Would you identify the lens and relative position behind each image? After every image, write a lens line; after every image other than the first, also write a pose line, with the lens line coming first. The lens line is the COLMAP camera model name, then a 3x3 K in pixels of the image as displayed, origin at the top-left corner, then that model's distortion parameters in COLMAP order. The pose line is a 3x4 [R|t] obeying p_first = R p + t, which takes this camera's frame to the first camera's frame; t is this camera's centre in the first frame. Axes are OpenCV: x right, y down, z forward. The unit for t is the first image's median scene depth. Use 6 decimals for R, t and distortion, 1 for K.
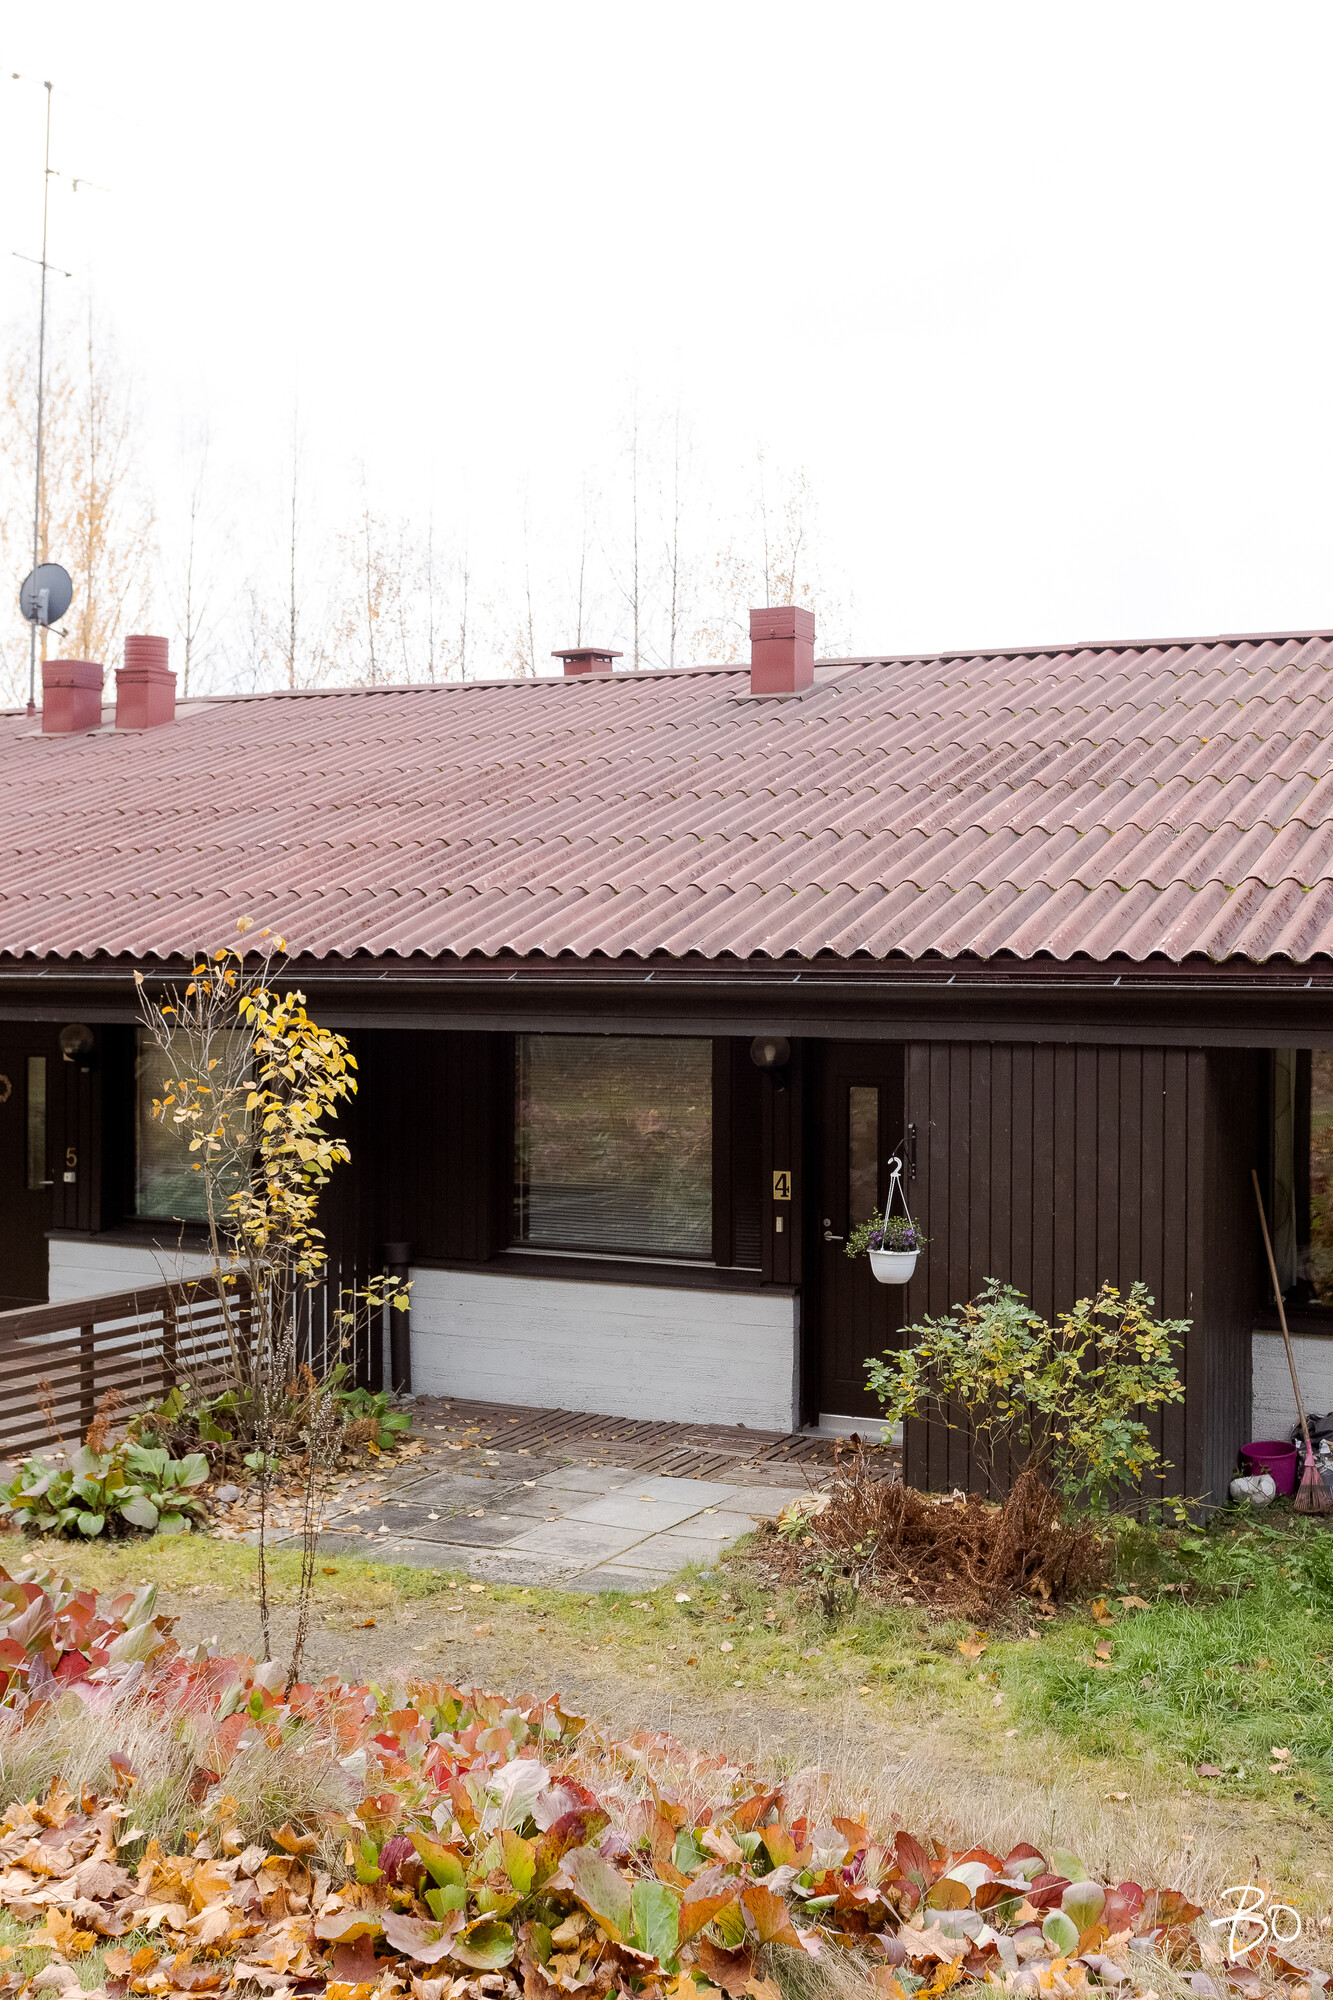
lens RADIAL K [[2169.9, 0, 666.0], [0, 2169.9, 993.8], [0, 0, 1]] dist [0.030458, 0.000000]
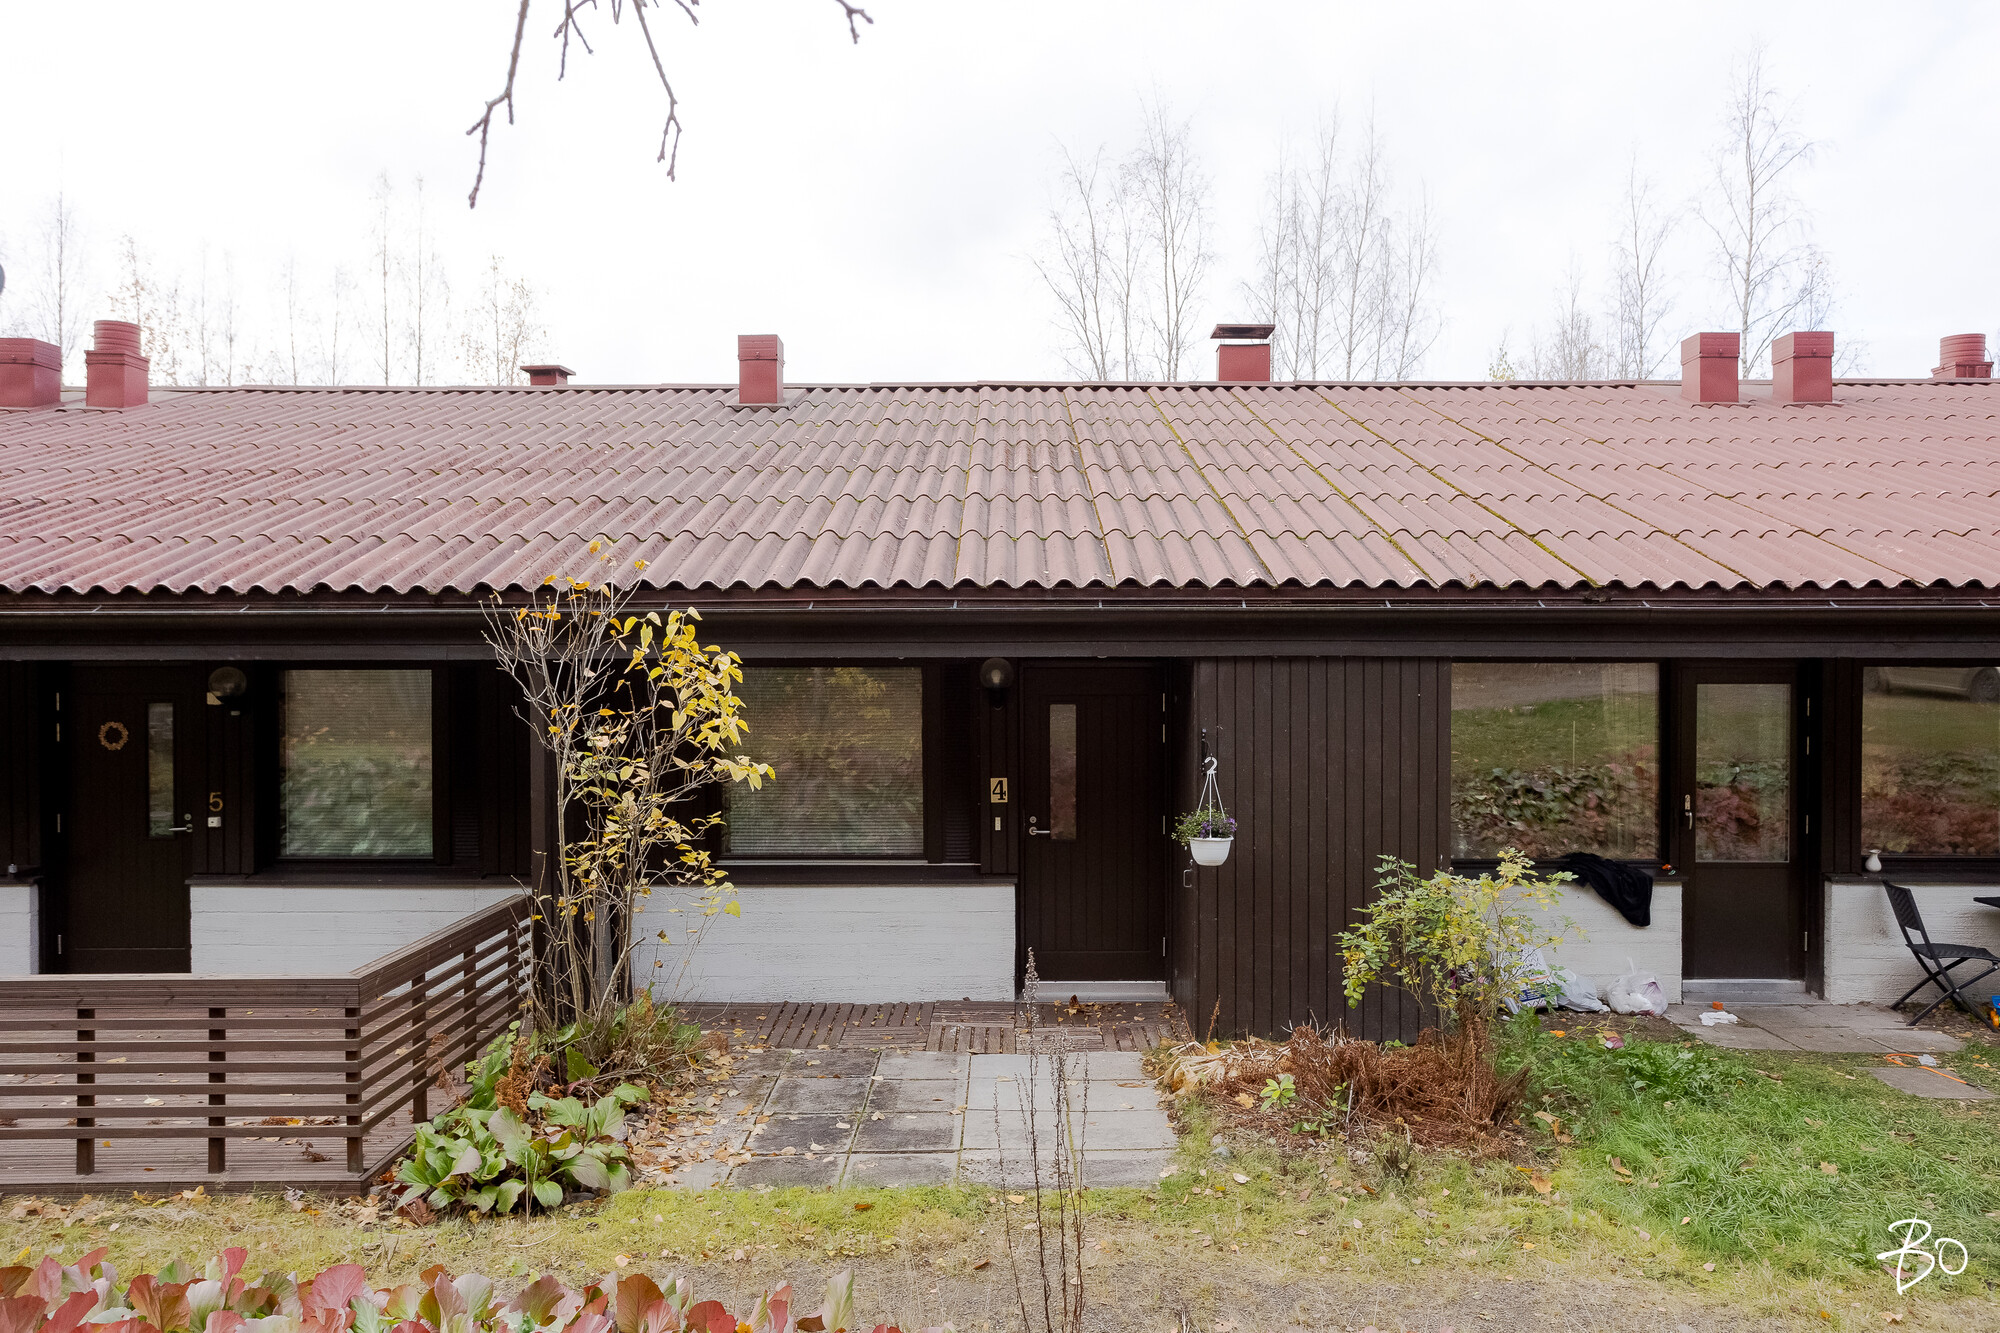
lens RADIAL K [[1429.7, 0, 1003.2], [0, 1429.7, 672.7], [0, 0, 1]] dist [0.003856, 0.008975]
pose [[0.901744, -0.013660, 0.432055, -0.276869], [0.013252, 0.999904, 0.003955, 0.022101], [-0.432068, 0.002159, 0.901839, 0.306222]]
